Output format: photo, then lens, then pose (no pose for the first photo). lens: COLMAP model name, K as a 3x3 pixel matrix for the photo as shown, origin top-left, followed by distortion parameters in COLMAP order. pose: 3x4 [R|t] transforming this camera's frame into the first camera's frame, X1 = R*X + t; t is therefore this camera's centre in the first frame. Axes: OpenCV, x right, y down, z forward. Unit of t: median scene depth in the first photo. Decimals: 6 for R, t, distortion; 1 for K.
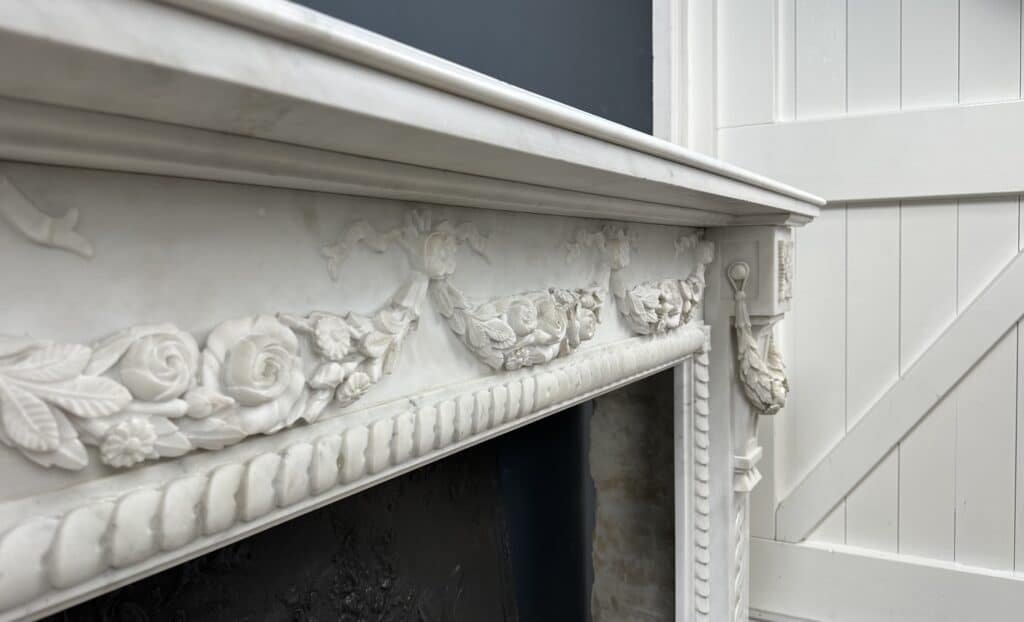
lens RADIAL K [[775.5, 0, 472.1], [0, 775.5, 296.8], [0, 0, 1]] dist [0.154346, -0.304960]
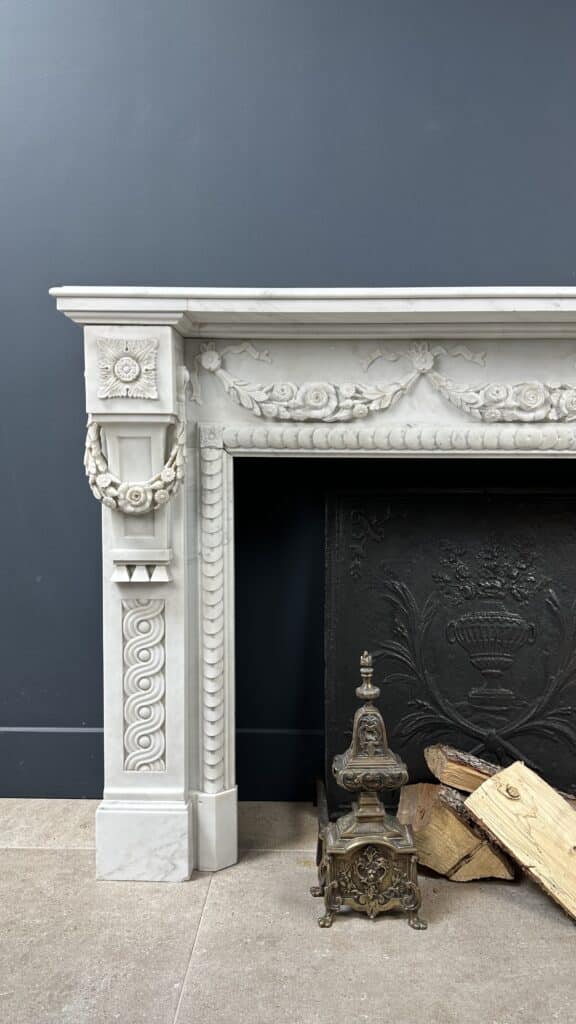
lens RADIAL K [[728.8, 0, 309.3], [0, 728.8, 515.5], [0, 0, 1]] dist [0.140186, -0.251798]
pose [[0.509257, 0.070708, -0.857705, 1.735483], [-0.053268, 0.997298, 0.050589, 0.318678], [0.858964, 0.019925, 0.511648, -0.406530]]
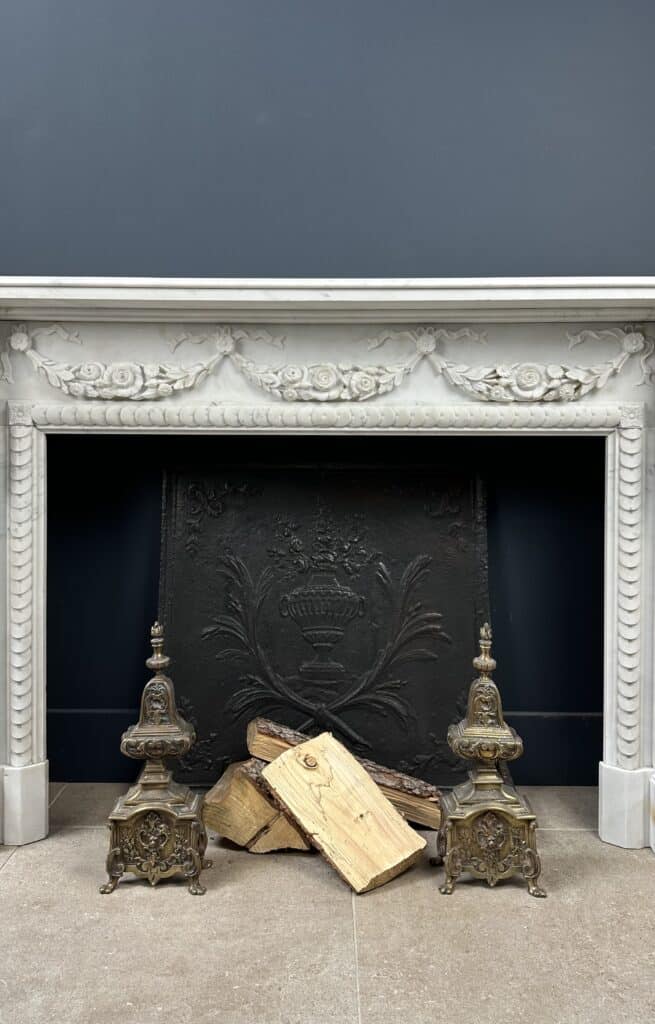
lens RADIAL K [[821.6, 0, 318.9], [0, 821.6, 444.5], [0, 0, 1]] dist [0.172902, -0.314438]
pose [[0.514942, 0.018599, -0.857023, 2.402050], [-0.050861, 0.998666, -0.008886, 0.276996], [0.855715, 0.048165, 0.515201, -0.066006]]
